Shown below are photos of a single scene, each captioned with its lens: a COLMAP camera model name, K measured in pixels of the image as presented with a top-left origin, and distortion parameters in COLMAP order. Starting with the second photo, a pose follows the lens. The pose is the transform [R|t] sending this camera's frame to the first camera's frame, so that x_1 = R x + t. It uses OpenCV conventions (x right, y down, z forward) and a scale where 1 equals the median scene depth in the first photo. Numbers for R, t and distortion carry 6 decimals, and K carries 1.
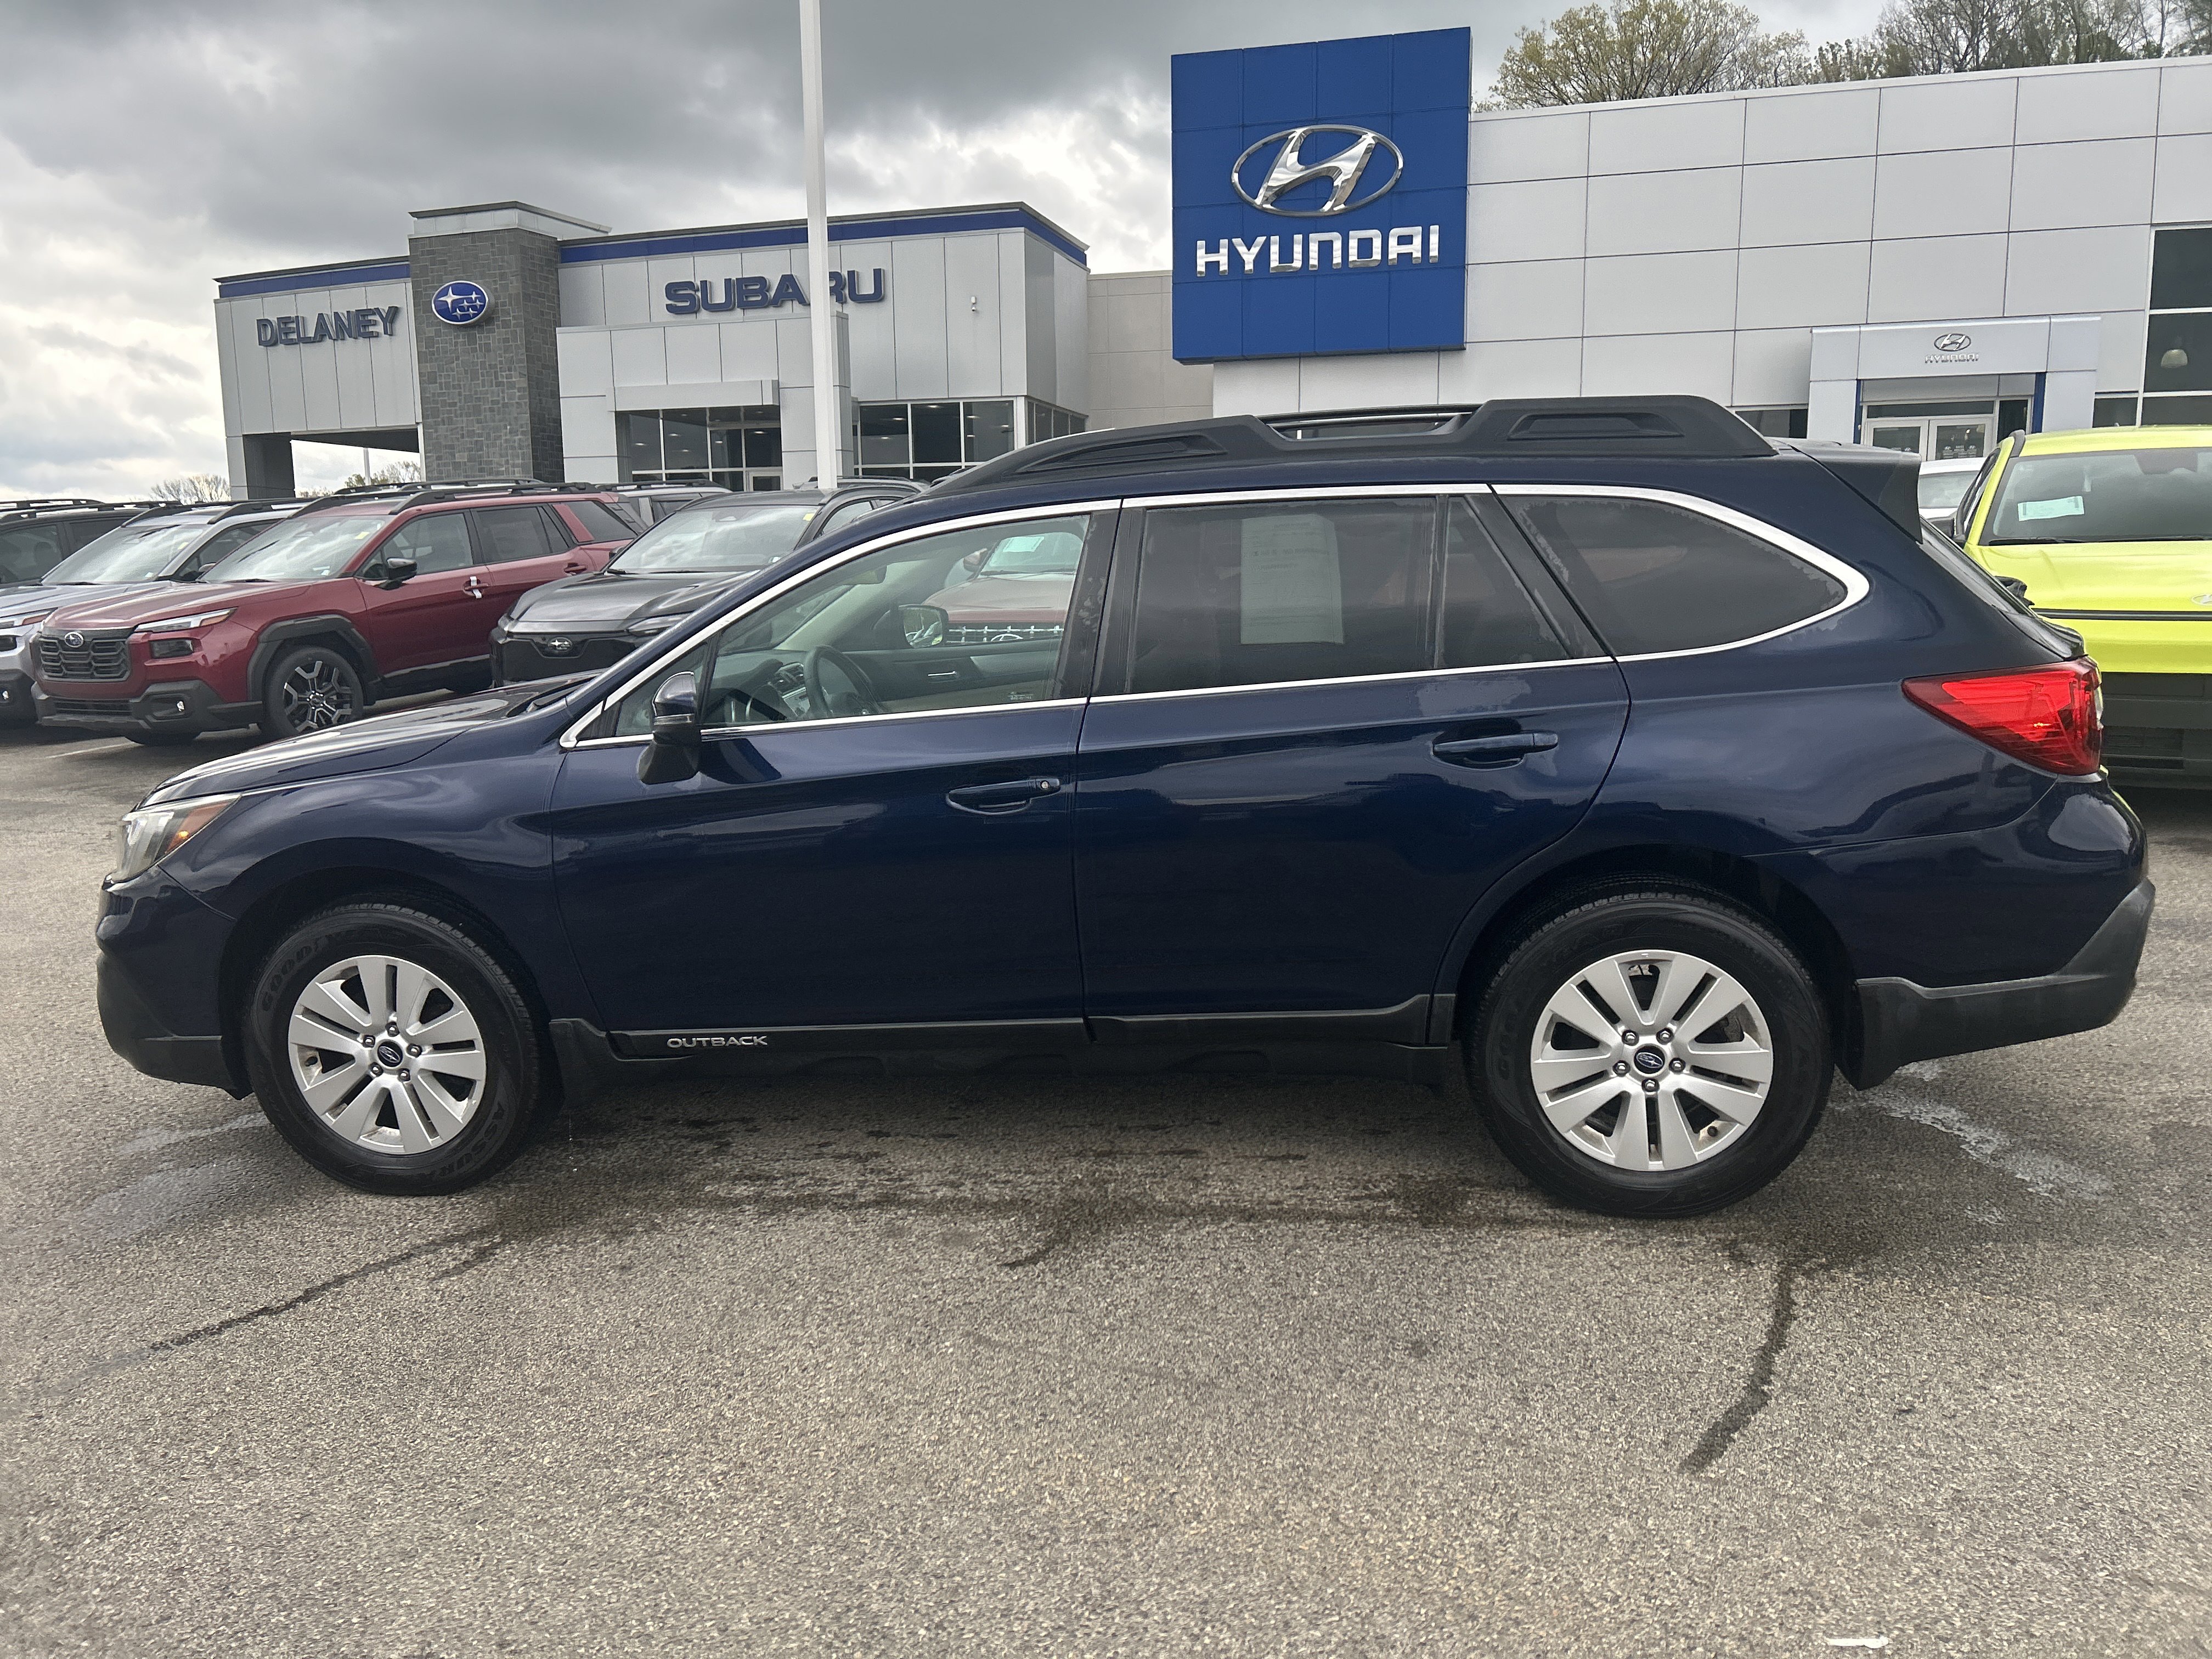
lens RADIAL K [[1674.8, 0, 1125.9], [0, 1674.8, 823.0], [0, 0, 1]] dist [0.054701, -0.056853]
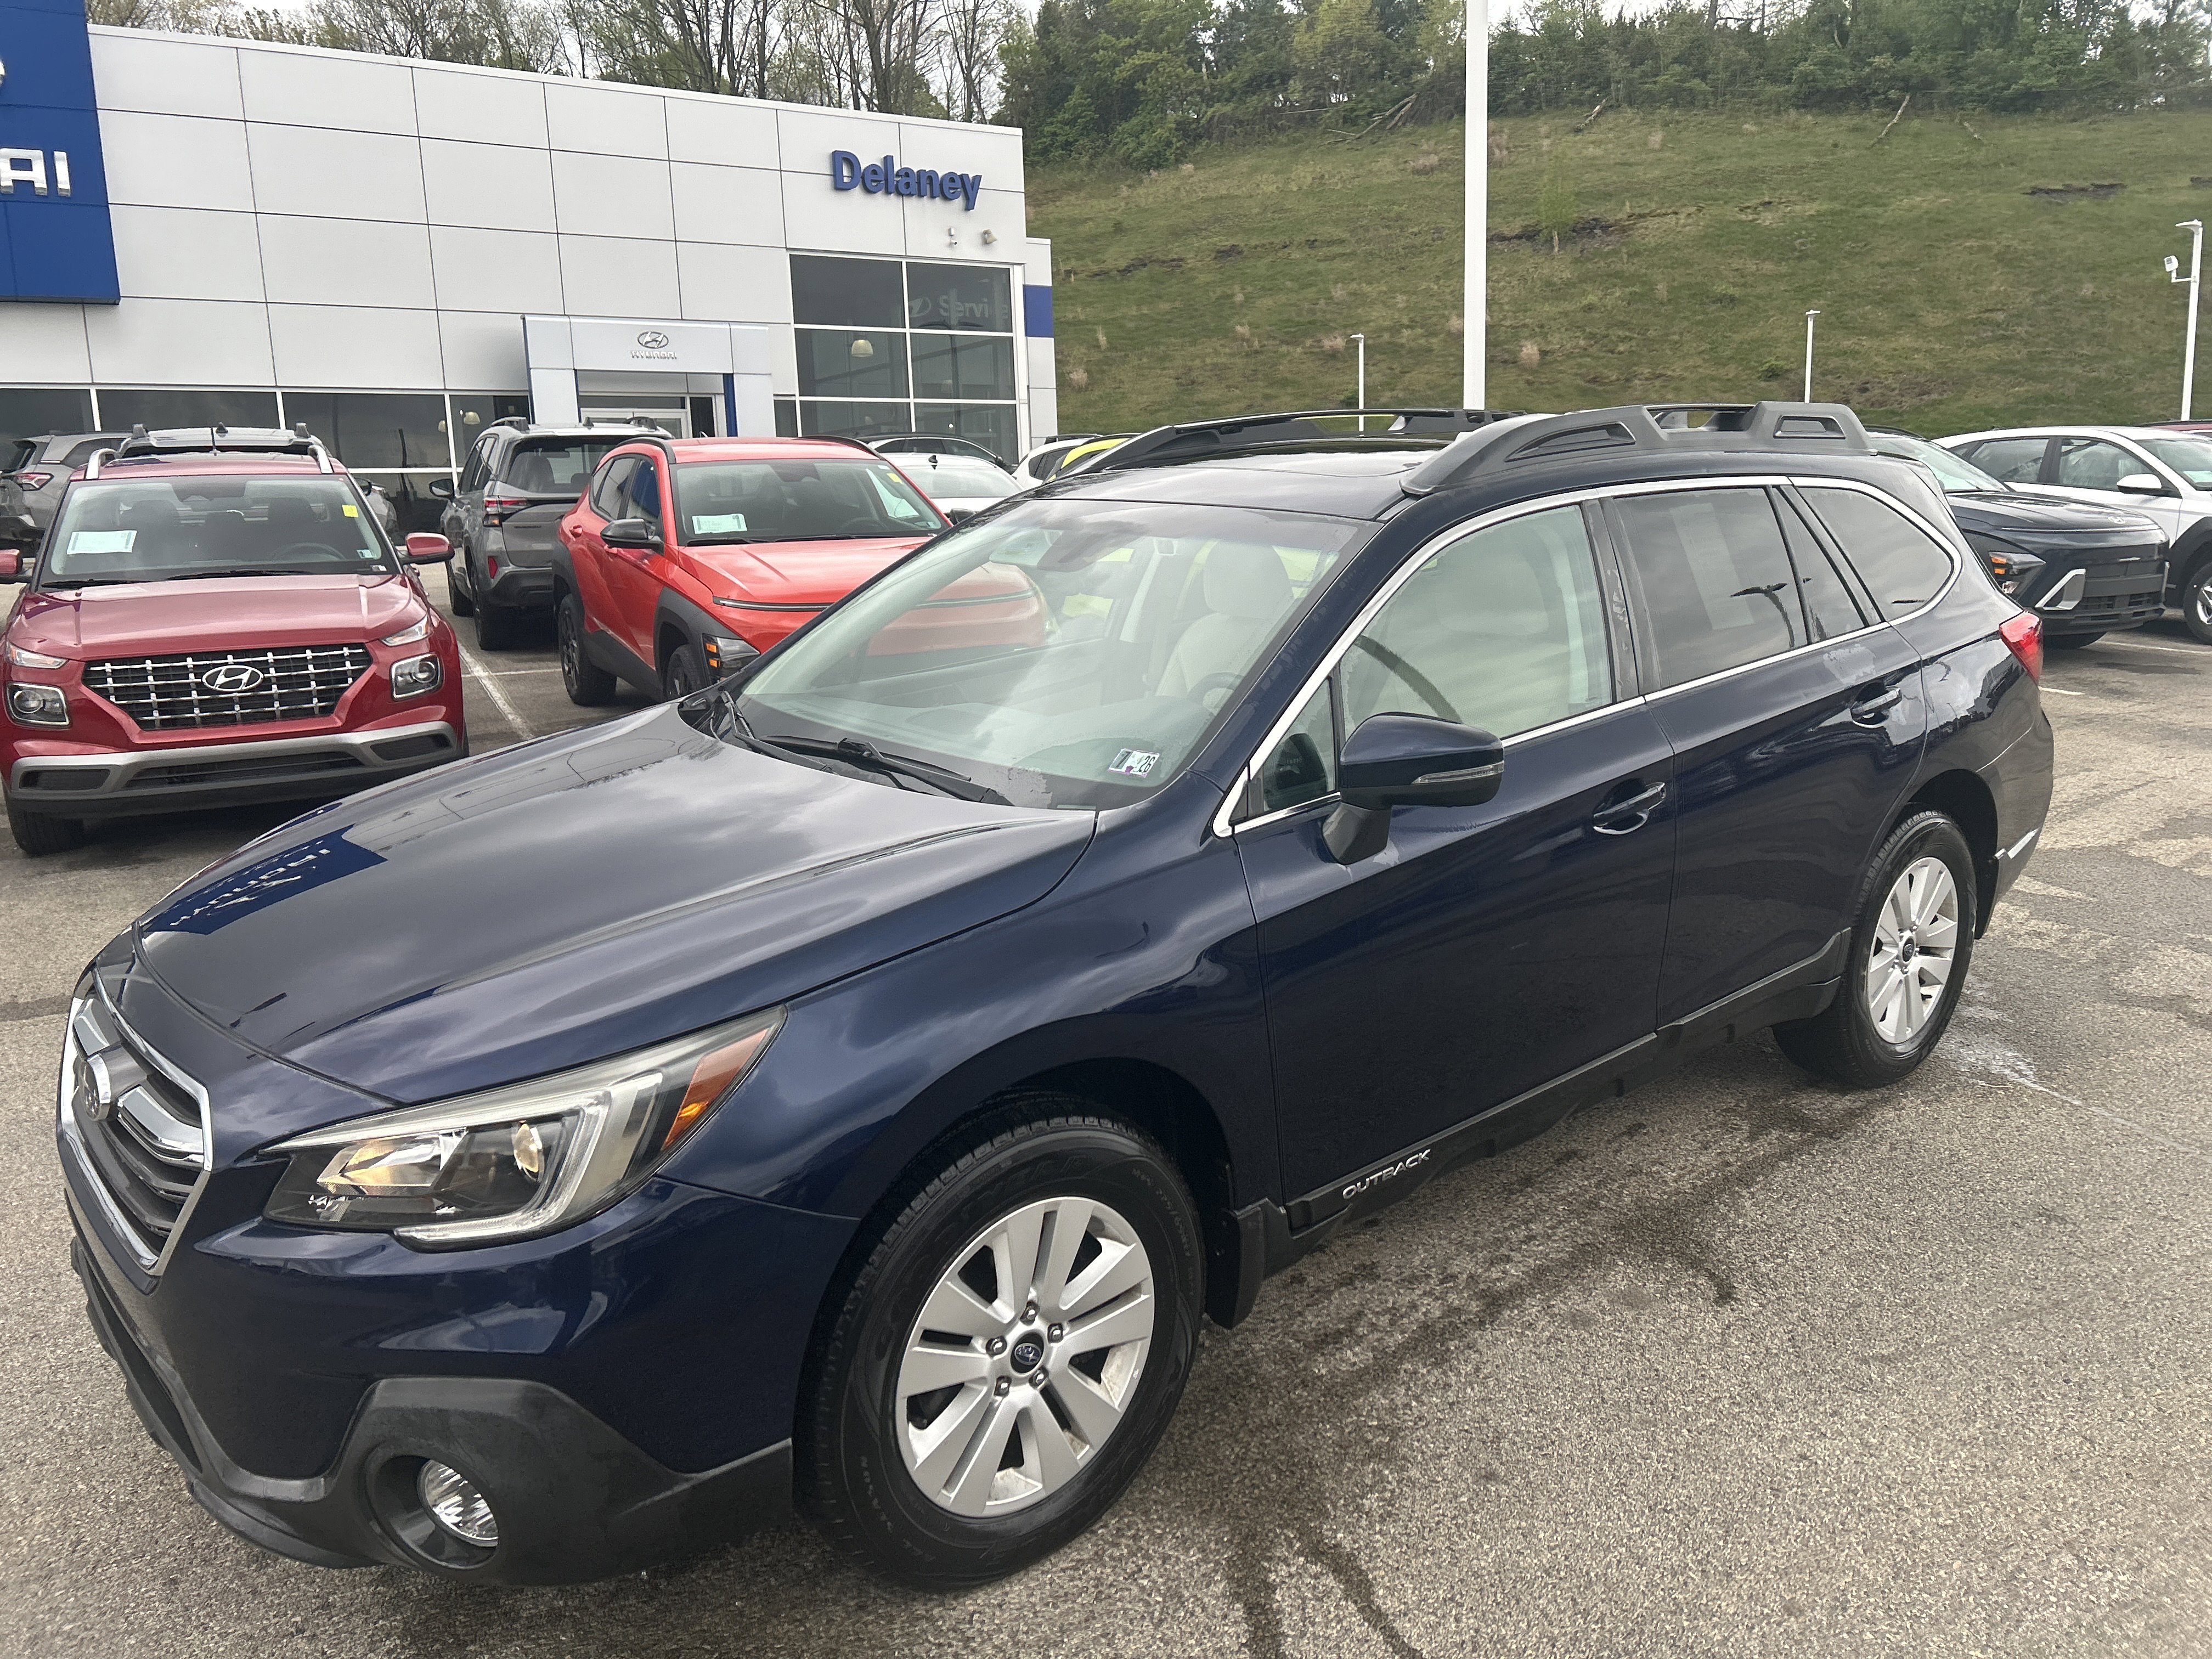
lens RADIAL K [[1674.8, 0, 1123.5], [0, 1674.8, 824.5], [0, 0, 1]] dist [0.054701, -0.056853]
pose [[0.664701, -0.146340, 0.732637, -0.853690], [0.140222, 0.987639, 0.070056, -0.103051], [-0.733833, 0.056166, 0.677004, 0.525698]]
